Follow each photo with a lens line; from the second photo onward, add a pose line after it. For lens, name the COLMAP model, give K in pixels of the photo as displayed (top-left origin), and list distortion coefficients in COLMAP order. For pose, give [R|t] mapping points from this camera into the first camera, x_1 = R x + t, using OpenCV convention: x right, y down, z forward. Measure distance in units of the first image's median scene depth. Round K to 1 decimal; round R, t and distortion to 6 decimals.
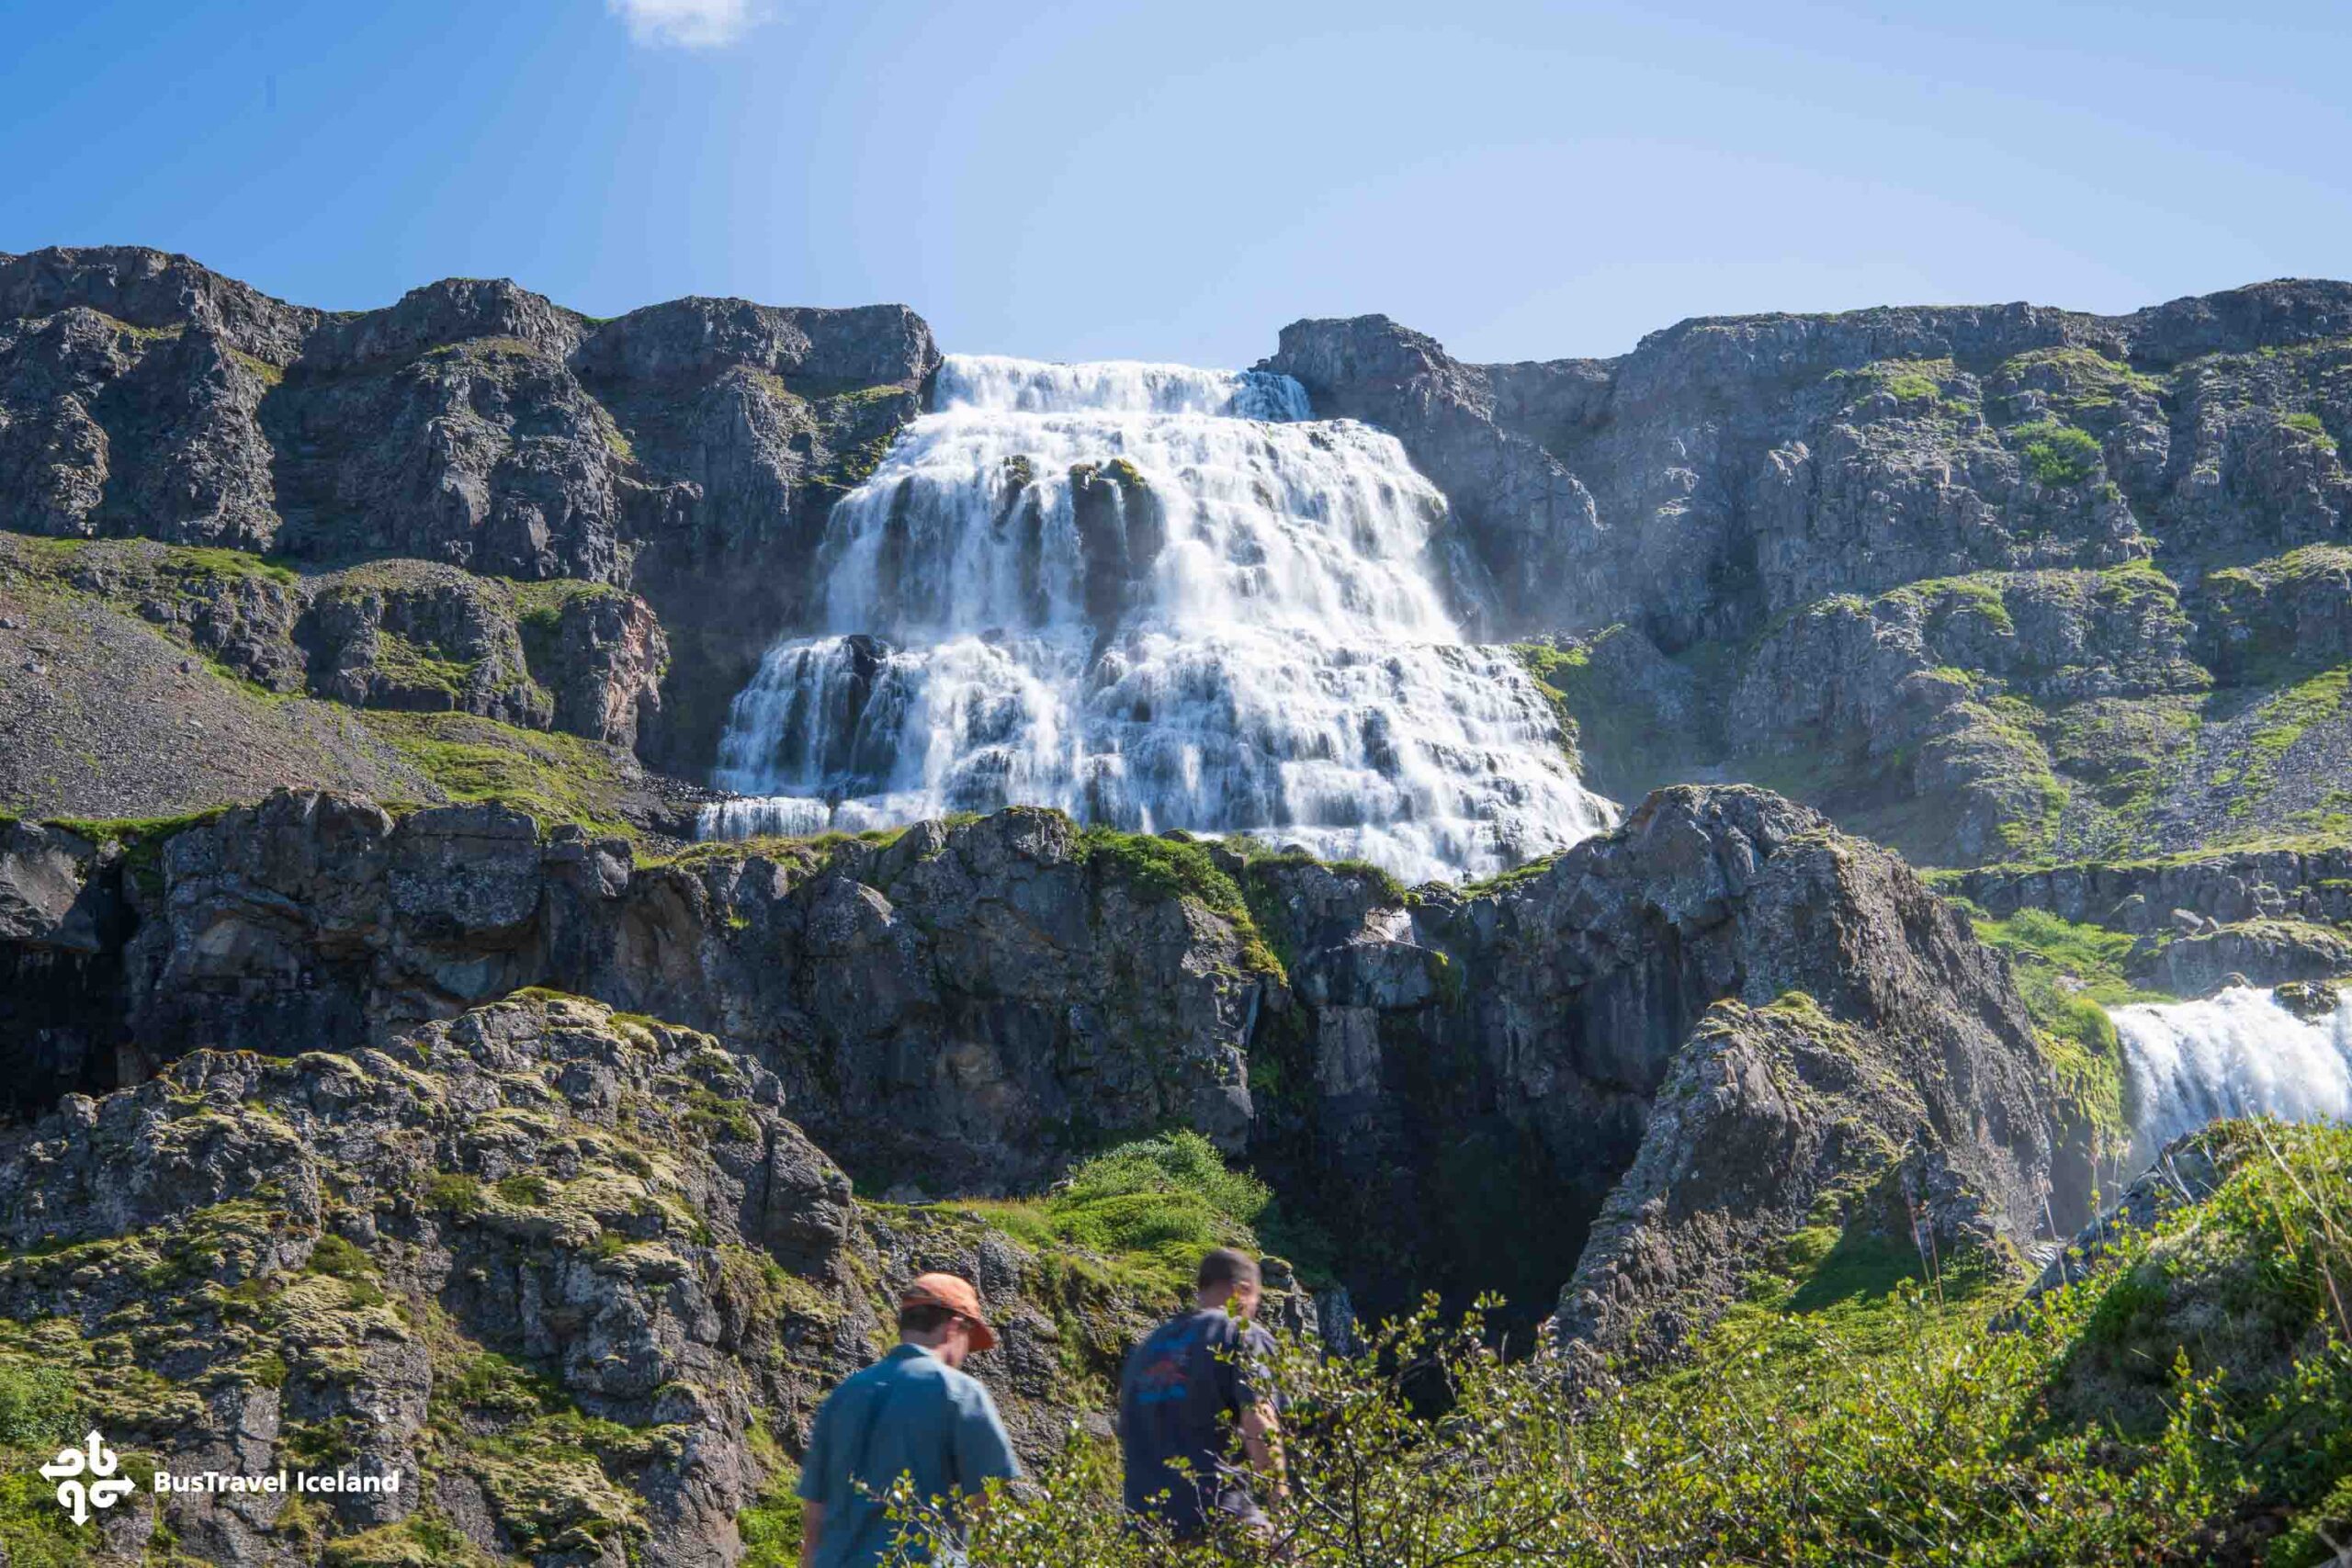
lens RADIAL K [[3474.5, 0, 1176.0], [0, 3474.5, 784.0], [0, 0, 1]] dist [0.165821, 0.011186]
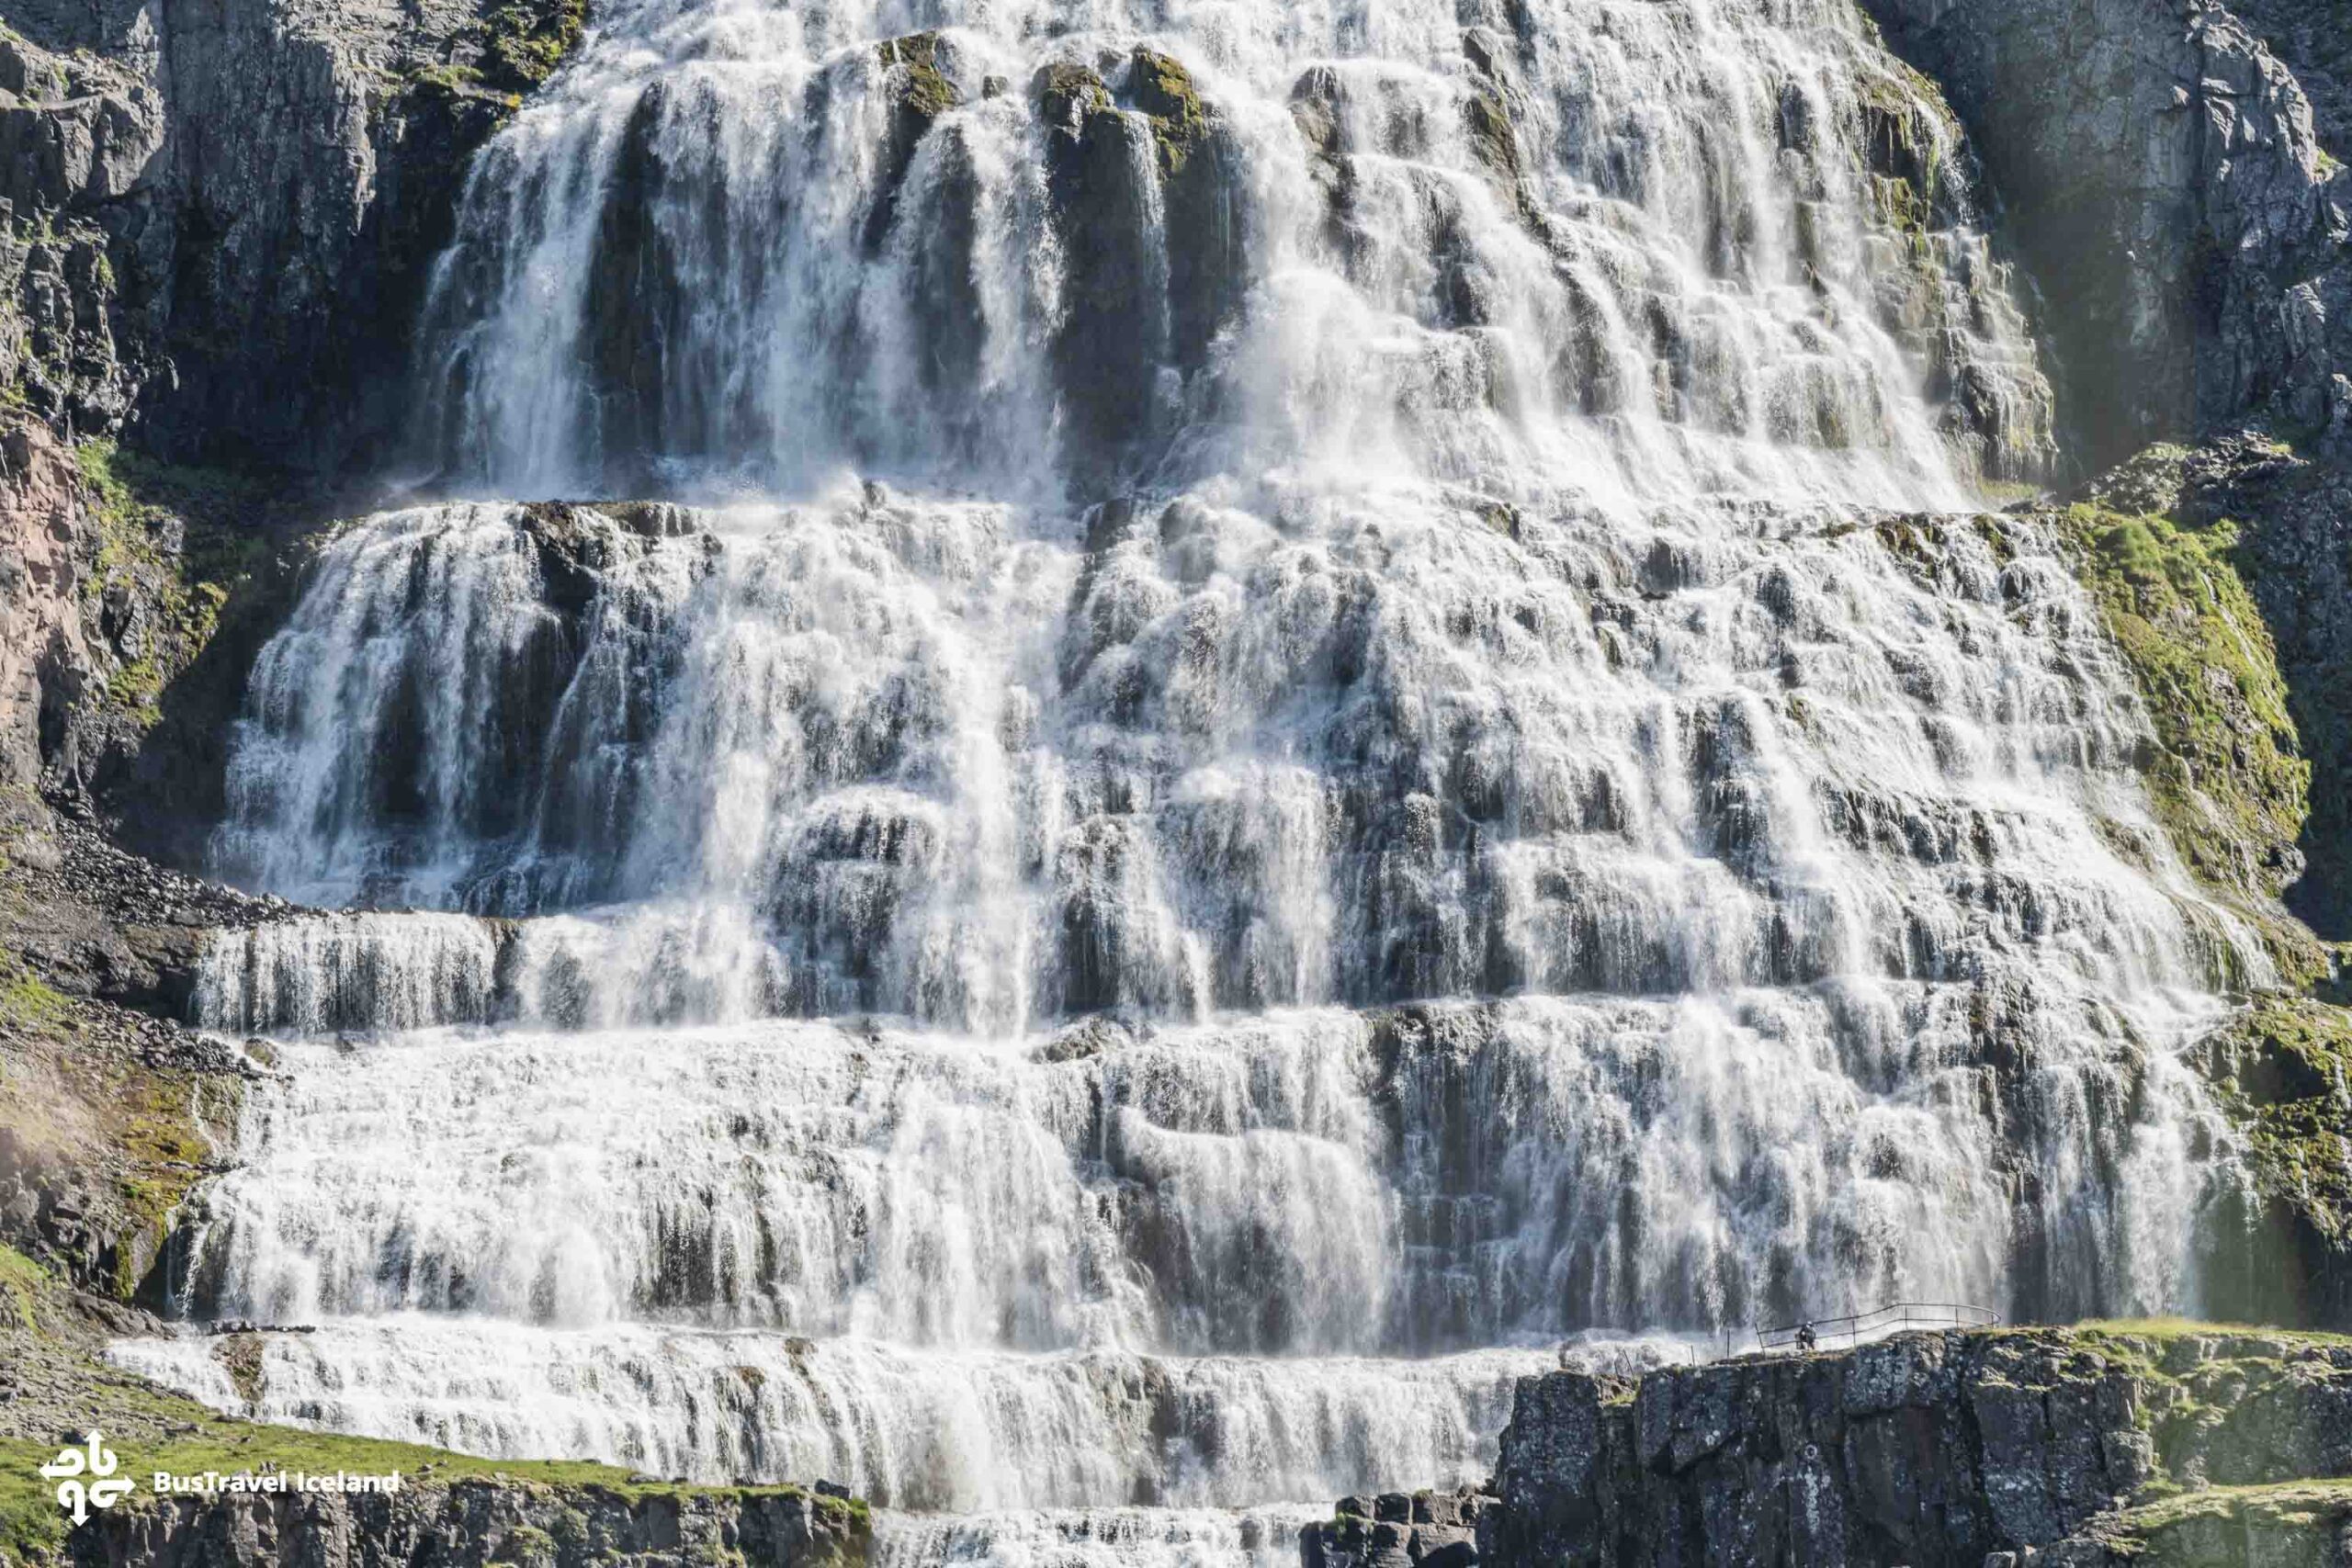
lens RADIAL K [[12985.7, 0, 1176.0], [0, 12985.7, 784.0], [0, 0, 1]] dist [1.989182, -1.385104]
pose [[0.999697, 0.004558, -0.024188, 0.027537], [-0.002906, 0.997688, 0.067902, -0.121807], [0.024441, -0.067811, 0.997399, -0.641658]]
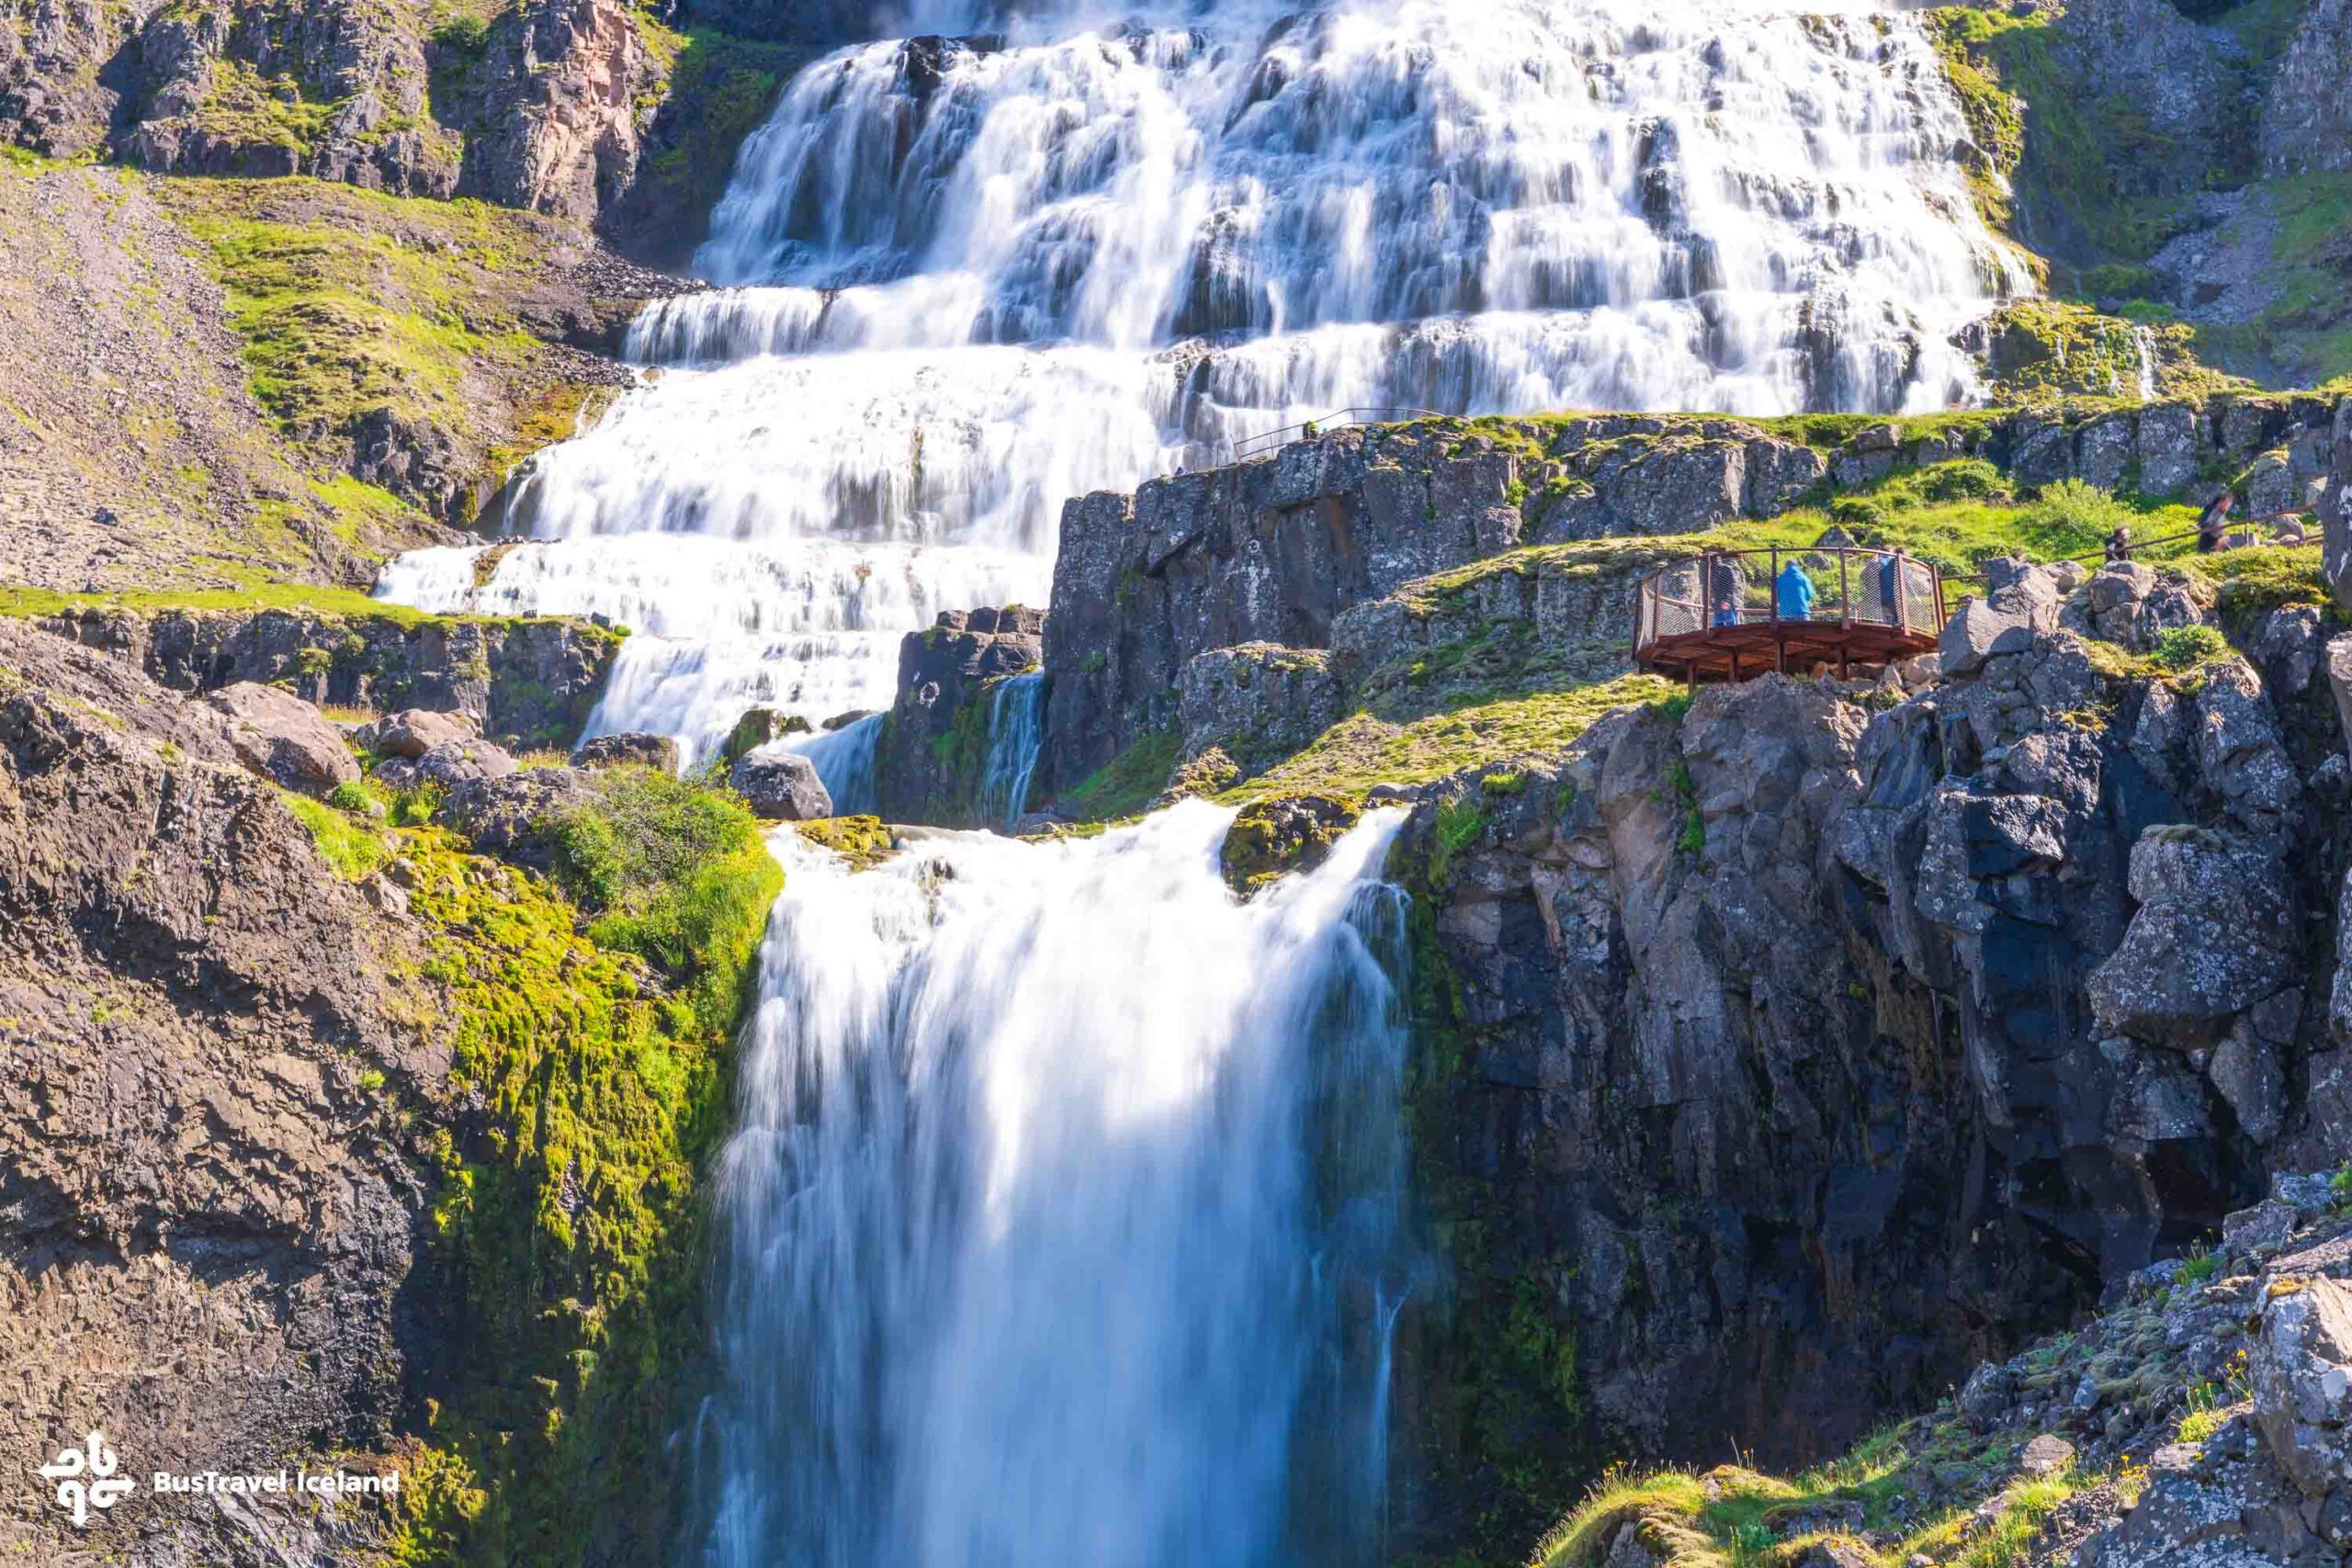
lens RADIAL K [[4468.9, 0, 1176.4], [0, 4468.9, 712.8], [0, 0, 1]] dist [0.003191, -0.140765]
pose [[0.973710, -0.006752, -0.227690, 0.154813], [0.032200, 0.993604, 0.108236, -0.005076], [0.225503, -0.112722, 0.967700, 0.166917]]
